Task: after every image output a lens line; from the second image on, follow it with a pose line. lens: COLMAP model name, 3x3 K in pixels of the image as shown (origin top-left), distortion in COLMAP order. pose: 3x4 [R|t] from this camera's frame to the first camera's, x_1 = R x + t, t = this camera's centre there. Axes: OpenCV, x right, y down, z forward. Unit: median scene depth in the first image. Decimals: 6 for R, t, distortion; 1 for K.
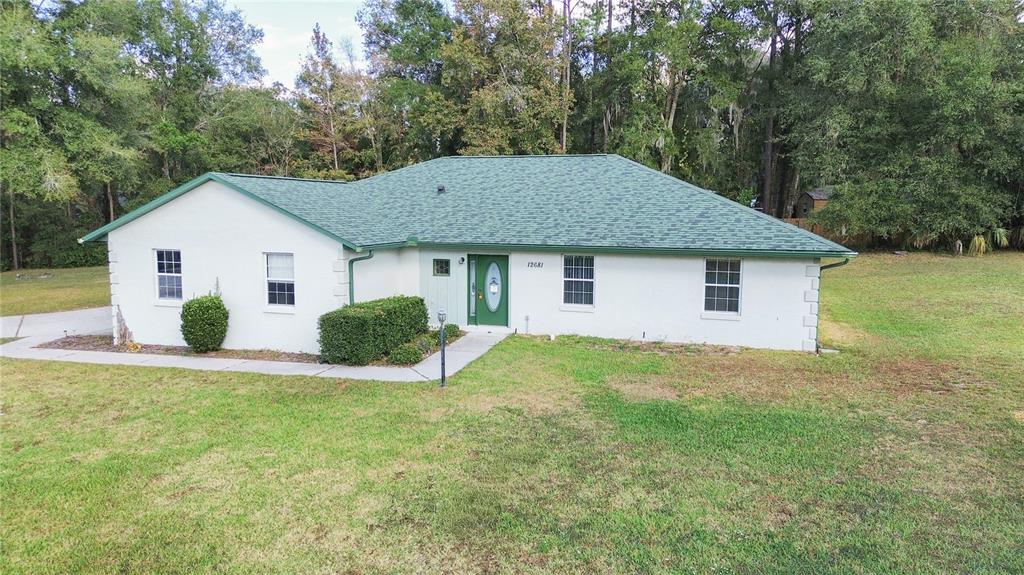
lens RADIAL K [[724.5, 0, 512.0], [0, 724.5, 287.5], [0, 0, 1]] dist [0.066322, -0.059519]
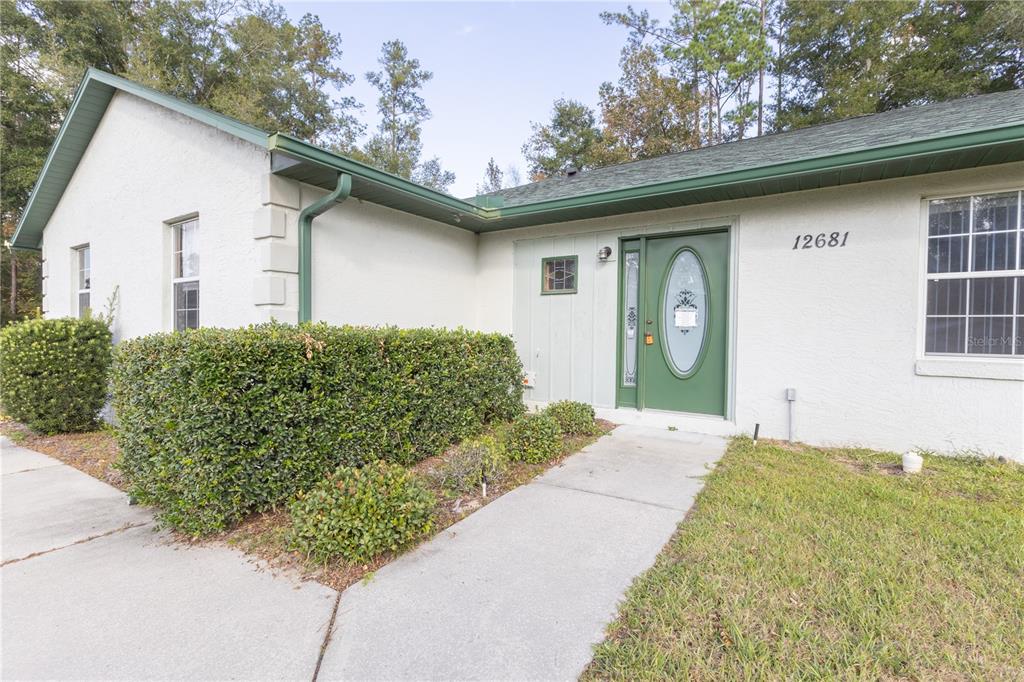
lens RADIAL K [[472.3, 0, 512.0], [0, 472.3, 341.0], [0, 0, 1]] dist [0.001284, 0.000490]
pose [[0.963272, 0.012857, -0.268221, -0.047158], [-0.040019, 0.994572, -0.096048, 0.042810], [0.265530, 0.103254, 0.958557, 0.729020]]
